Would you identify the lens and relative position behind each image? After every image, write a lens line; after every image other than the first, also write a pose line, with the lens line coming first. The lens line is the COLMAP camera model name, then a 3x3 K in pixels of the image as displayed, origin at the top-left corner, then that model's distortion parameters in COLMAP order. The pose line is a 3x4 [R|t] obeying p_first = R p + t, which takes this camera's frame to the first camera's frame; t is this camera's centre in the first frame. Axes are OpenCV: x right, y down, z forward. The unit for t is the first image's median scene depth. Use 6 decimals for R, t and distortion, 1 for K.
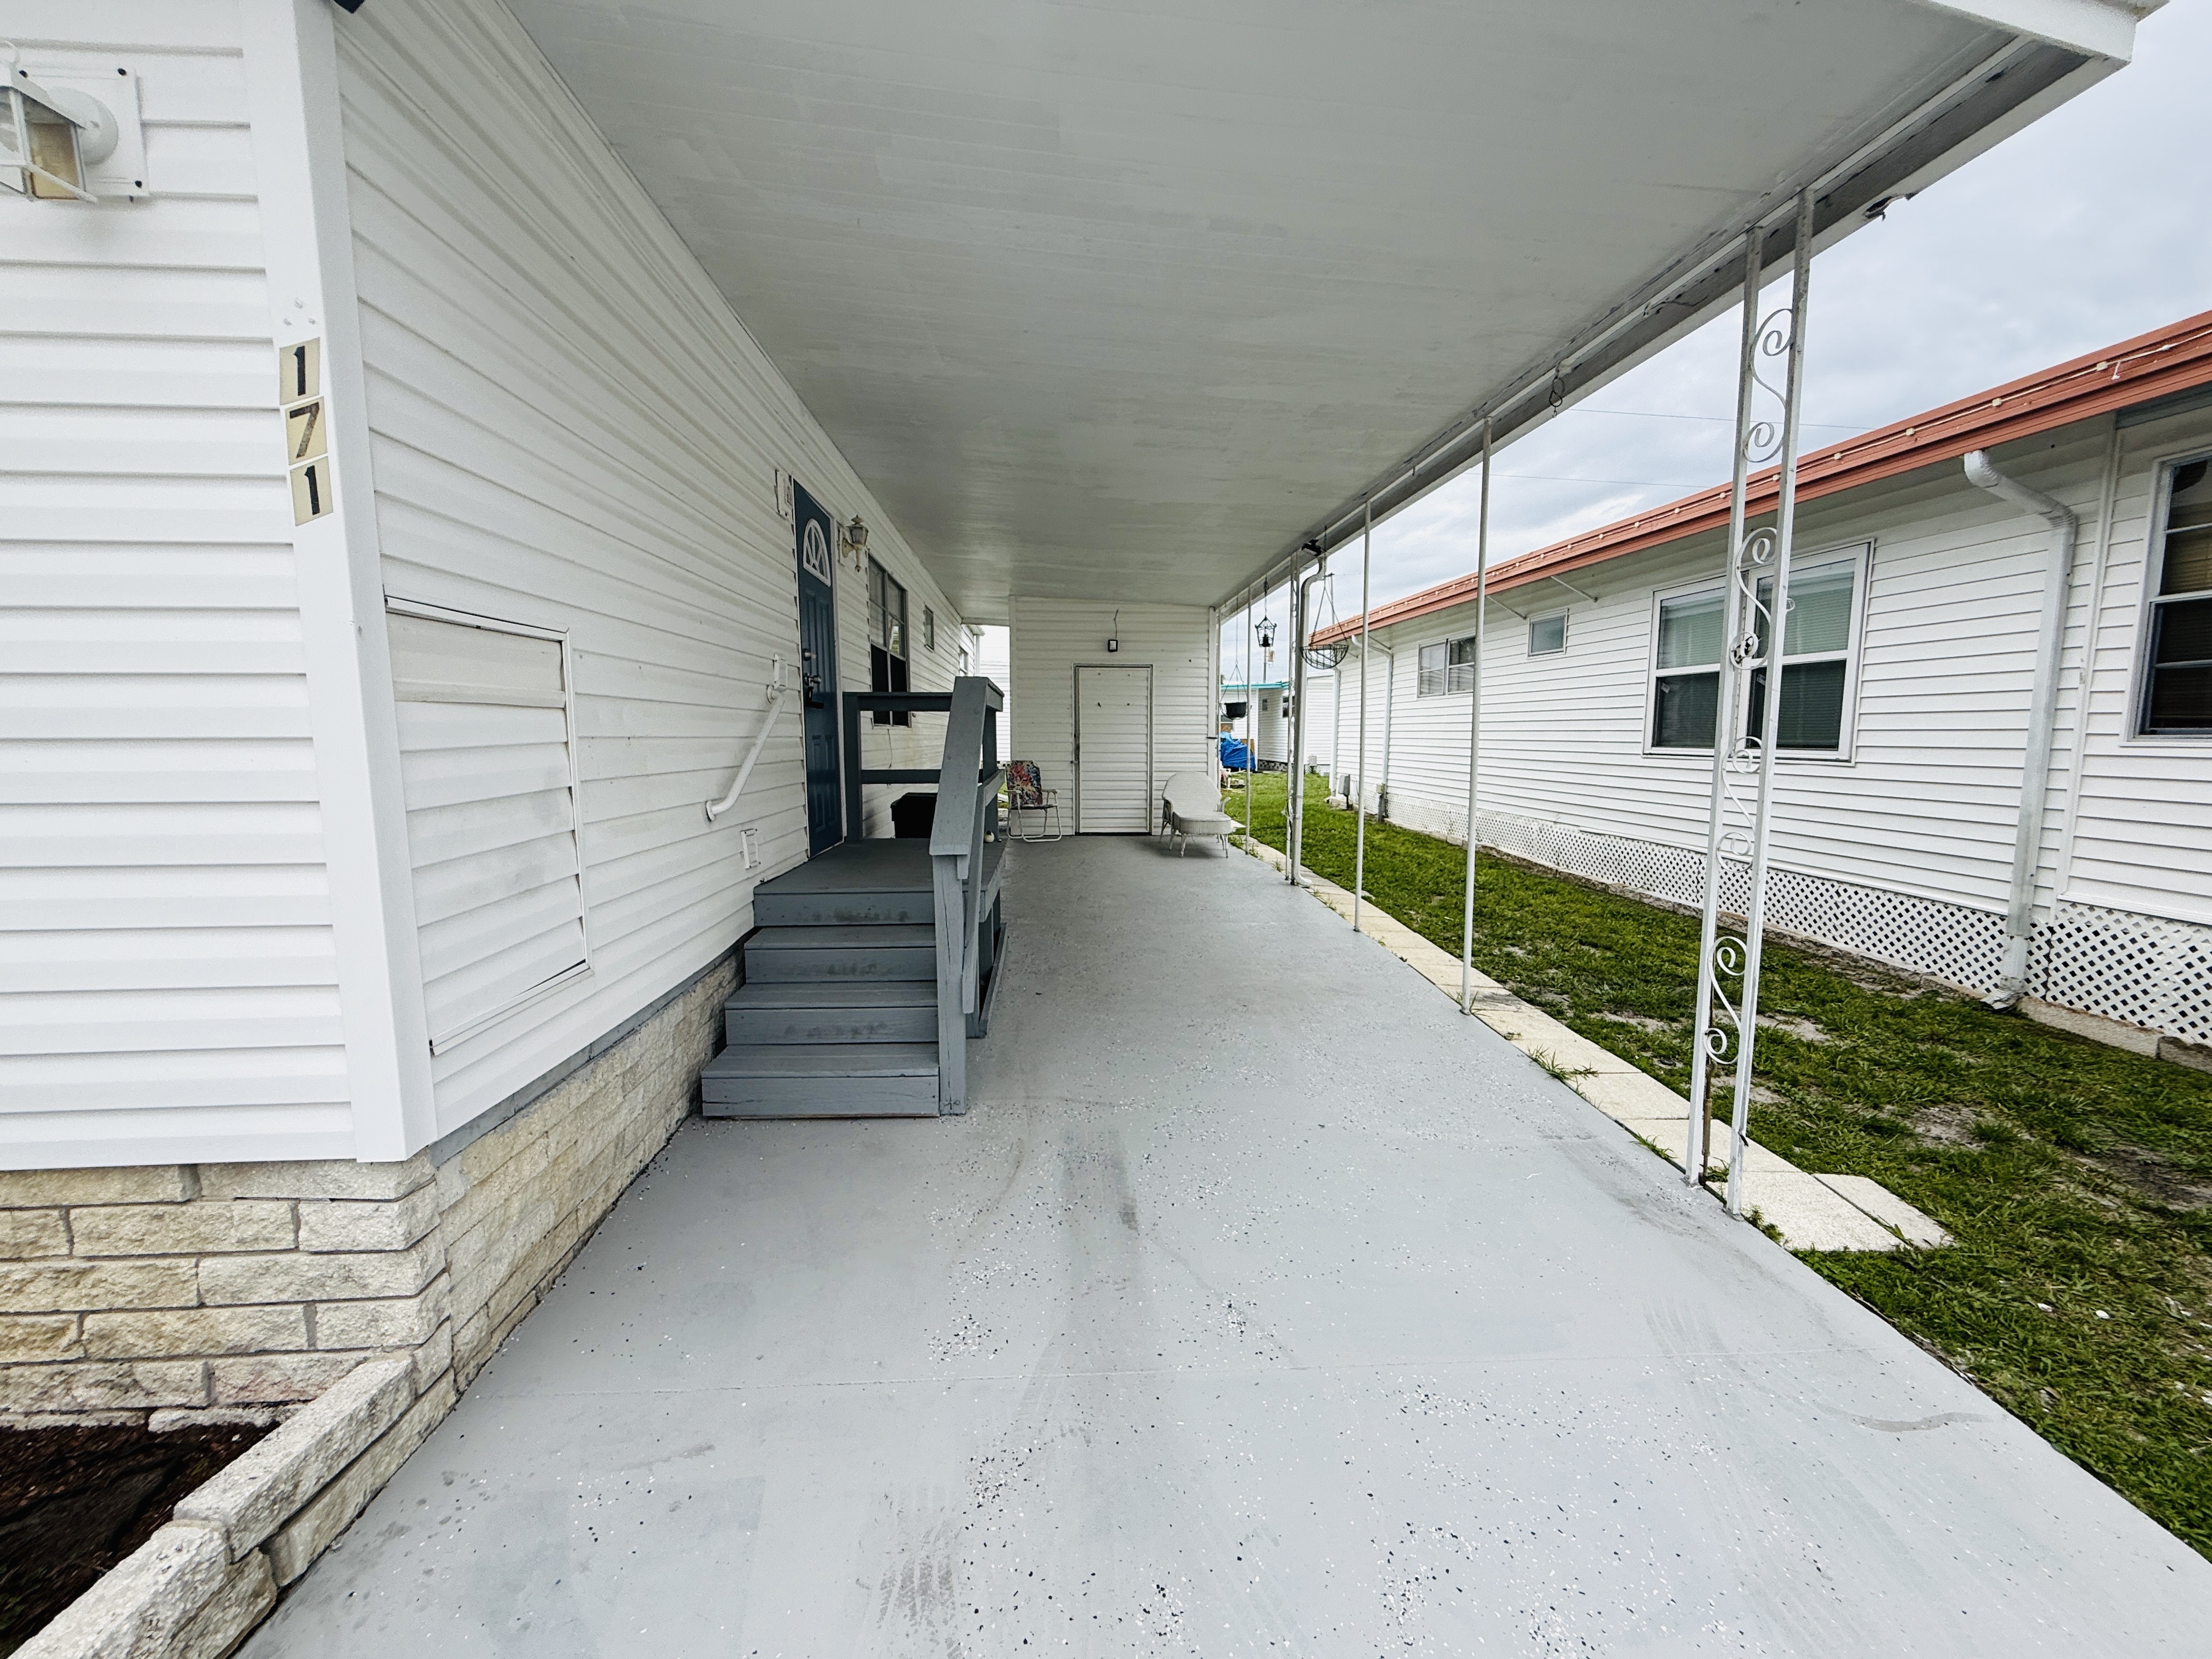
lens RADIAL K [[884.9, 0, 1105.9], [0, 884.9, 828.0], [0, 0, 1]] dist [0.000609, -0.000179]
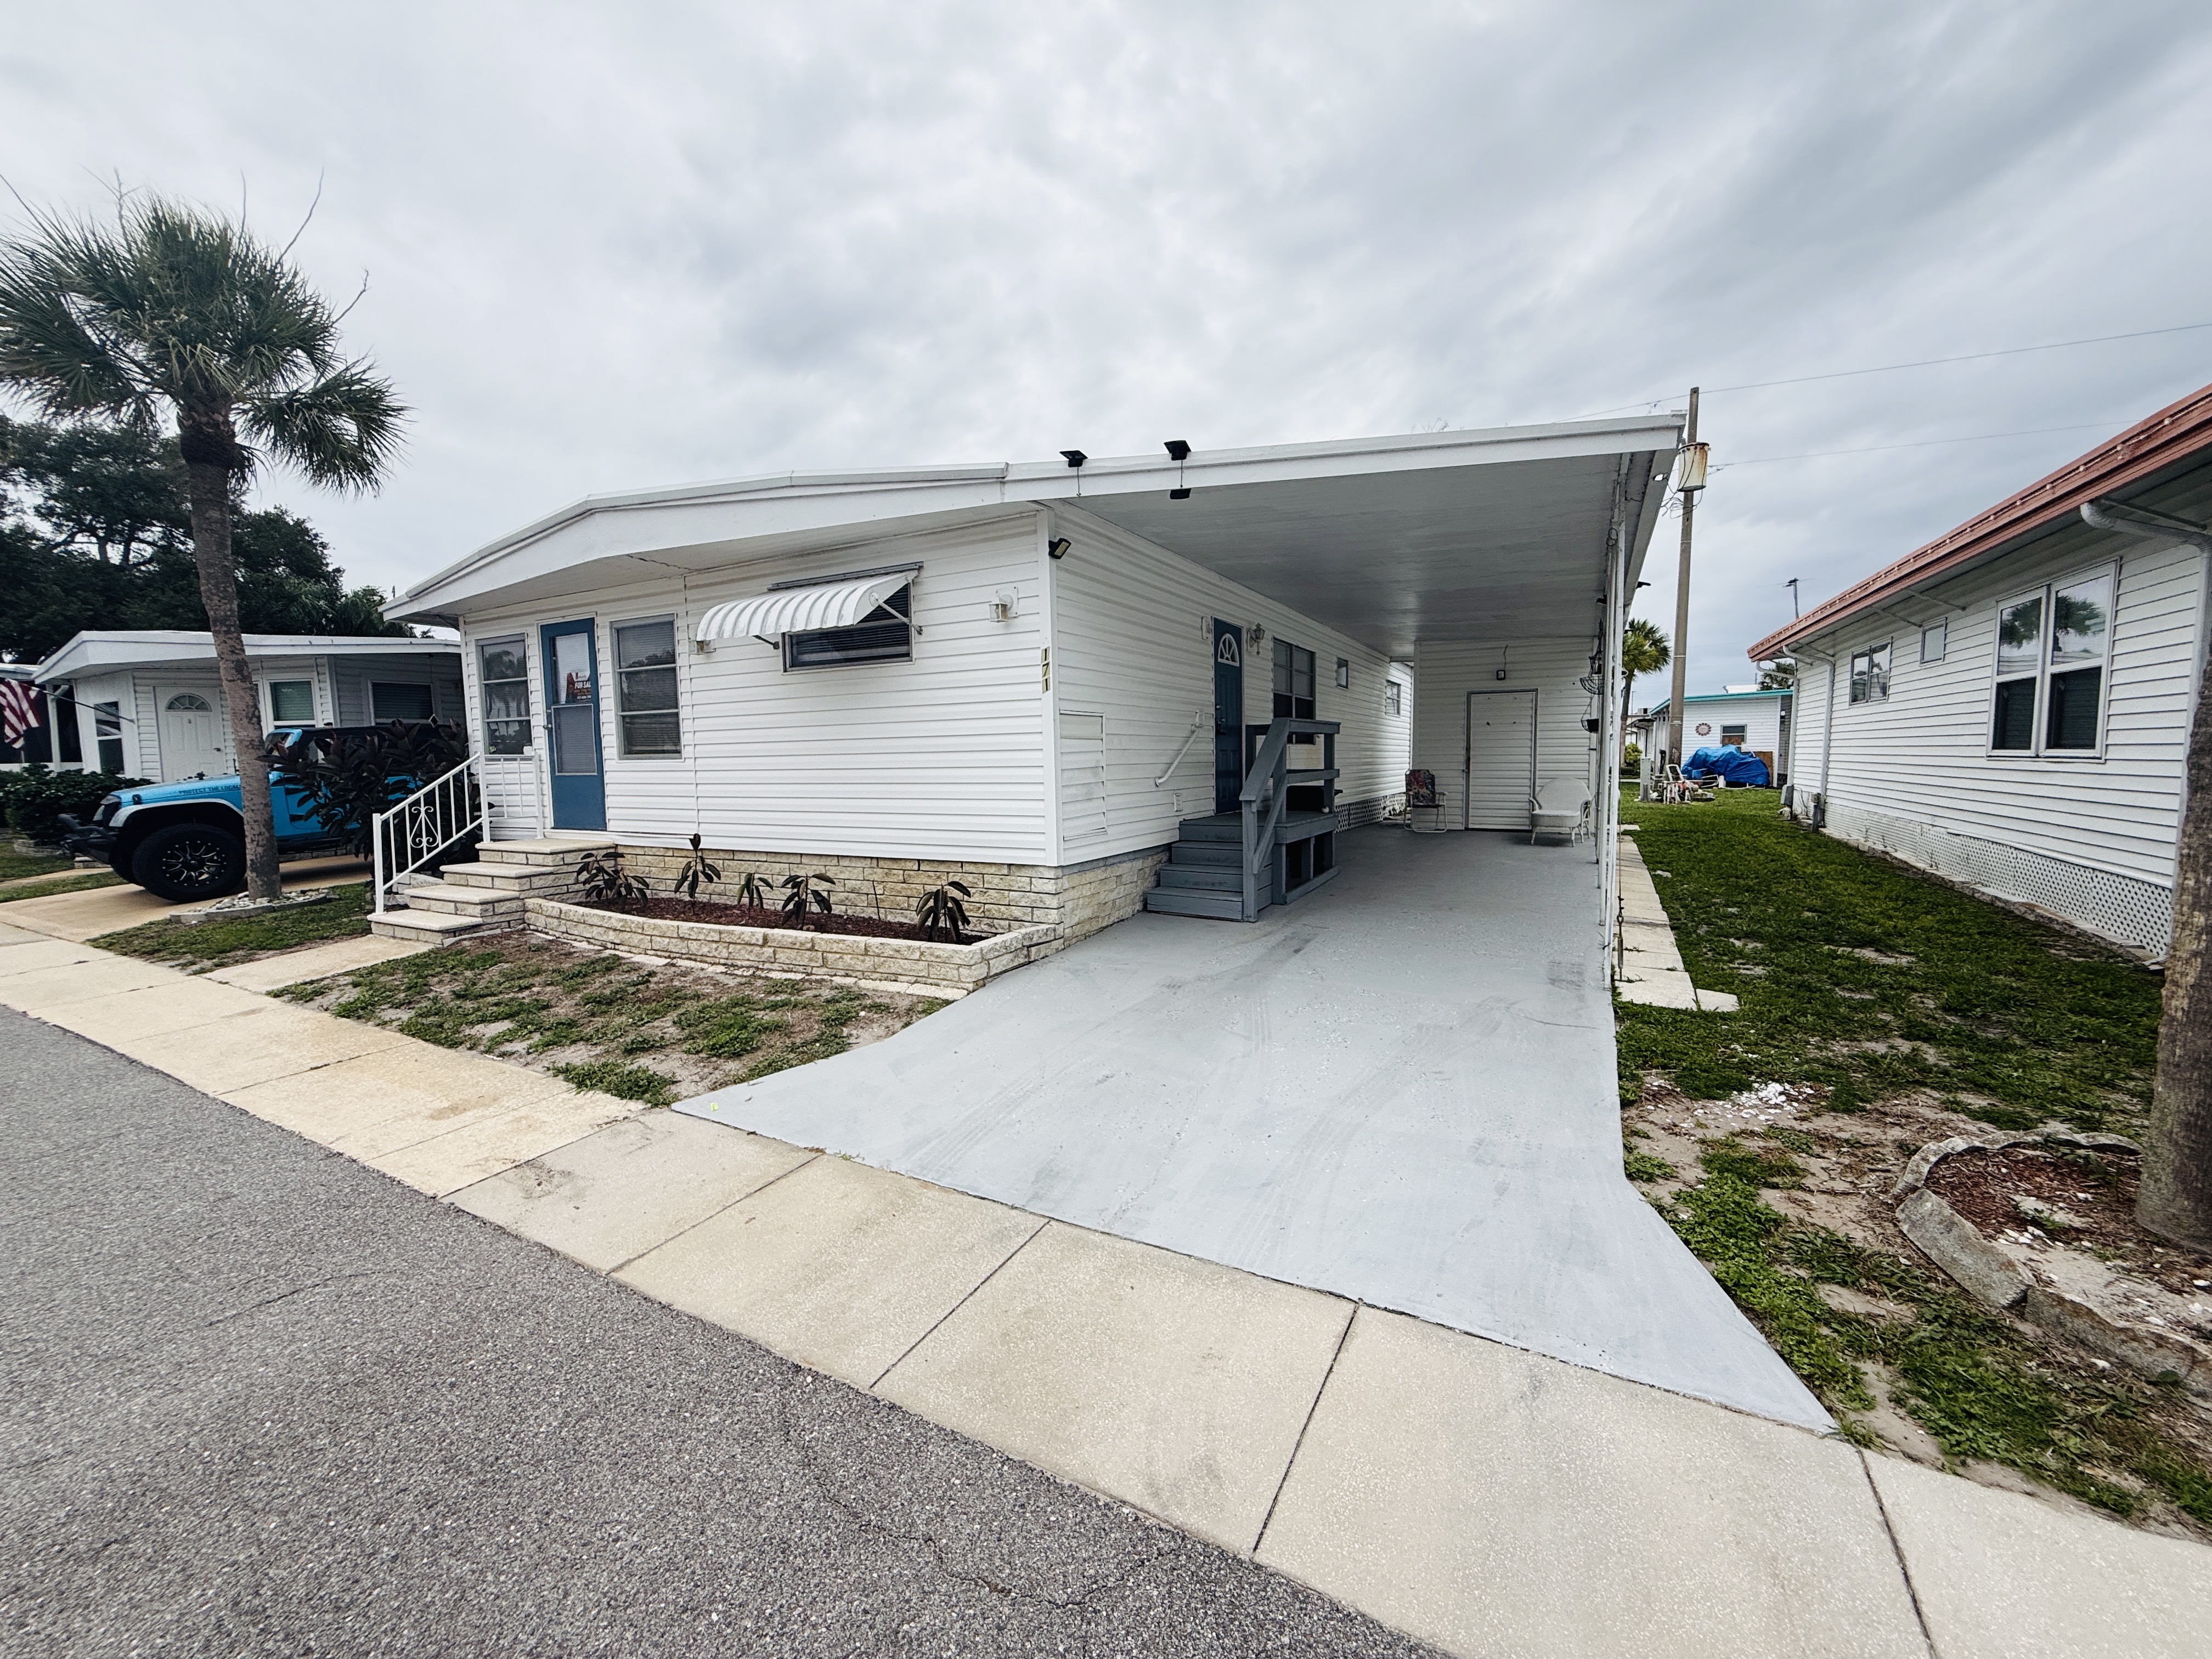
lens RADIAL K [[884.9, 0, 1106.6], [0, 884.9, 829.2], [0, 0, 1]] dist [0.000609, -0.000179]
pose [[0.842826, 0.031645, -0.537255, 0.473467], [-0.043387, 0.999016, -0.009220, 0.090974], [0.536435, 0.031081, 0.843369, -0.699140]]
